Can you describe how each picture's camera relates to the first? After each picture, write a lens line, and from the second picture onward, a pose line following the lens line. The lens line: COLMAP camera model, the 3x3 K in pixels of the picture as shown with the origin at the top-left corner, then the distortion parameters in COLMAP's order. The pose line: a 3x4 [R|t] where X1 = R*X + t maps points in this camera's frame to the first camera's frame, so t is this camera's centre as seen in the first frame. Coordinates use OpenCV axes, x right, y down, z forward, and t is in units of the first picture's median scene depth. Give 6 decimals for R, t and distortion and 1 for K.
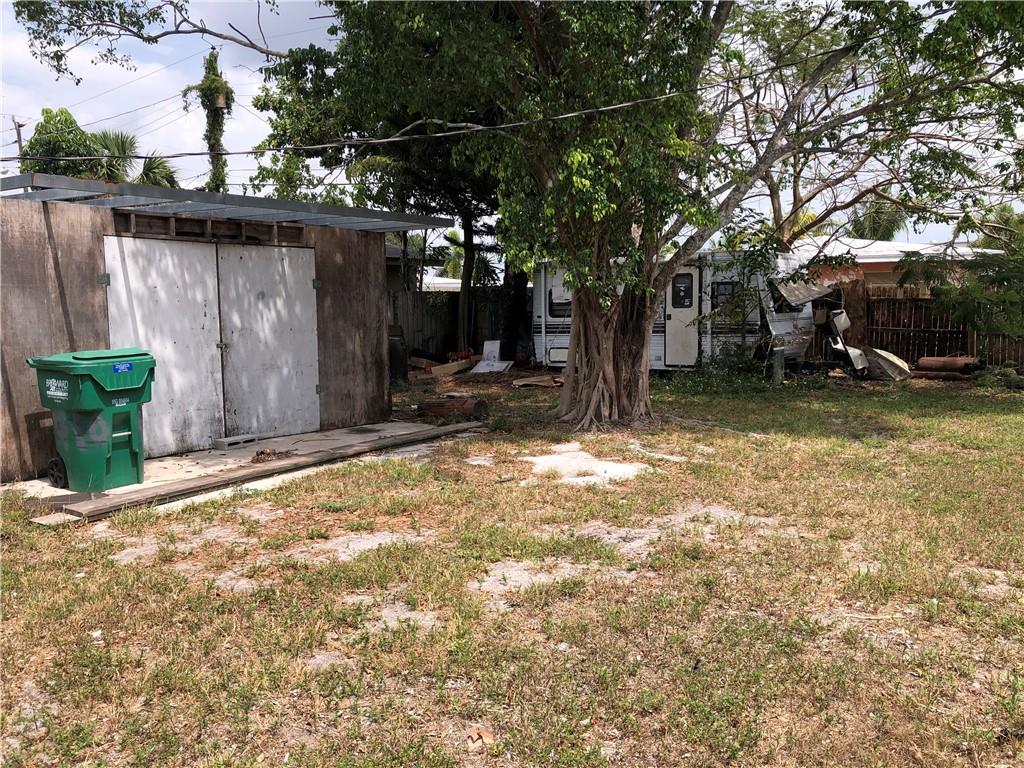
lens RADIAL K [[844.2, 0, 517.0], [0, 844.2, 382.4], [0, 0, 1]] dist [0.028678, -0.022192]
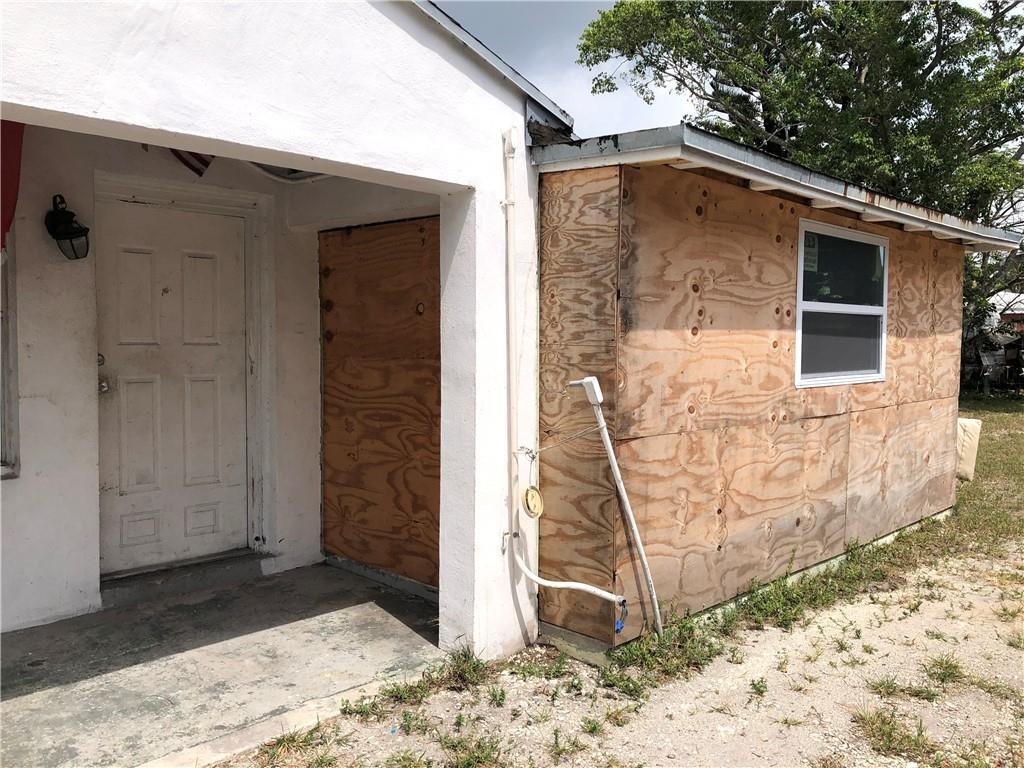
lens RADIAL K [[843.3, 0, 514.4], [0, 843.3, 380.9], [0, 0, 1]] dist [0.040875, -0.044816]
pose [[0.993535, 0.023239, -0.111122, -0.374127], [-0.027768, 0.998838, -0.039386, 0.057587], [0.110078, 0.042217, 0.993026, -0.639803]]
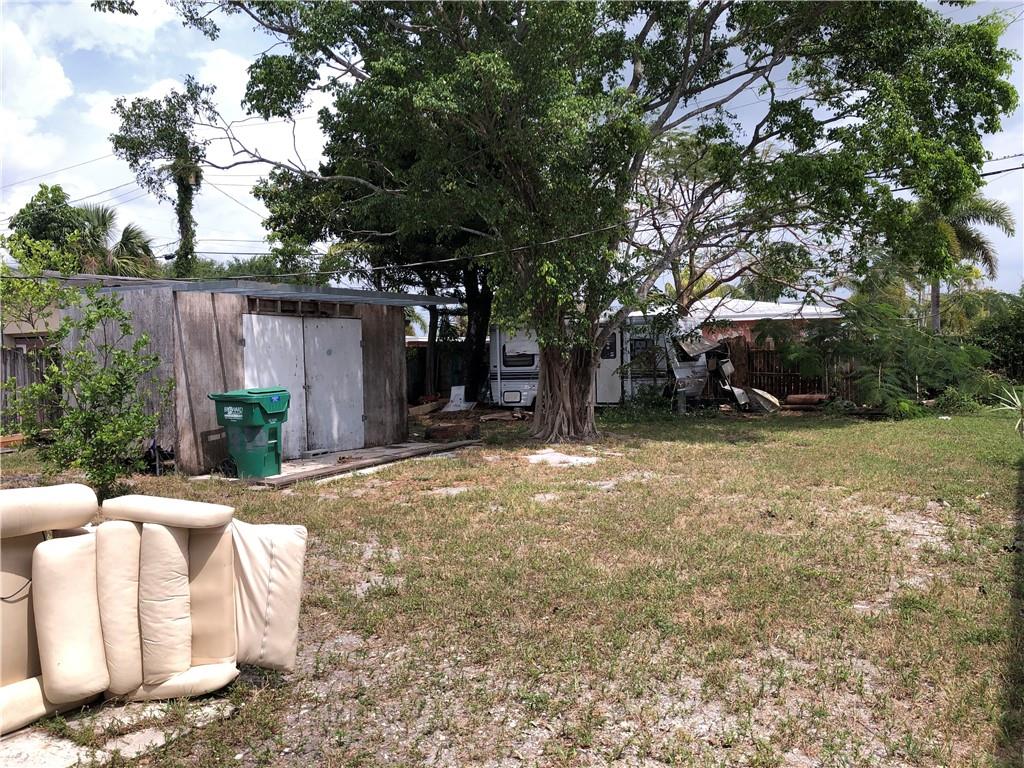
lens RADIAL K [[843.3, 0, 514.4], [0, 843.3, 380.9], [0, 0, 1]] dist [0.040875, -0.044816]
pose [[0.994751, -0.011463, 0.101684, -0.082915], [0.017918, 0.997866, -0.062795, 0.025624], [-0.100747, 0.064287, 0.992833, -0.278691]]
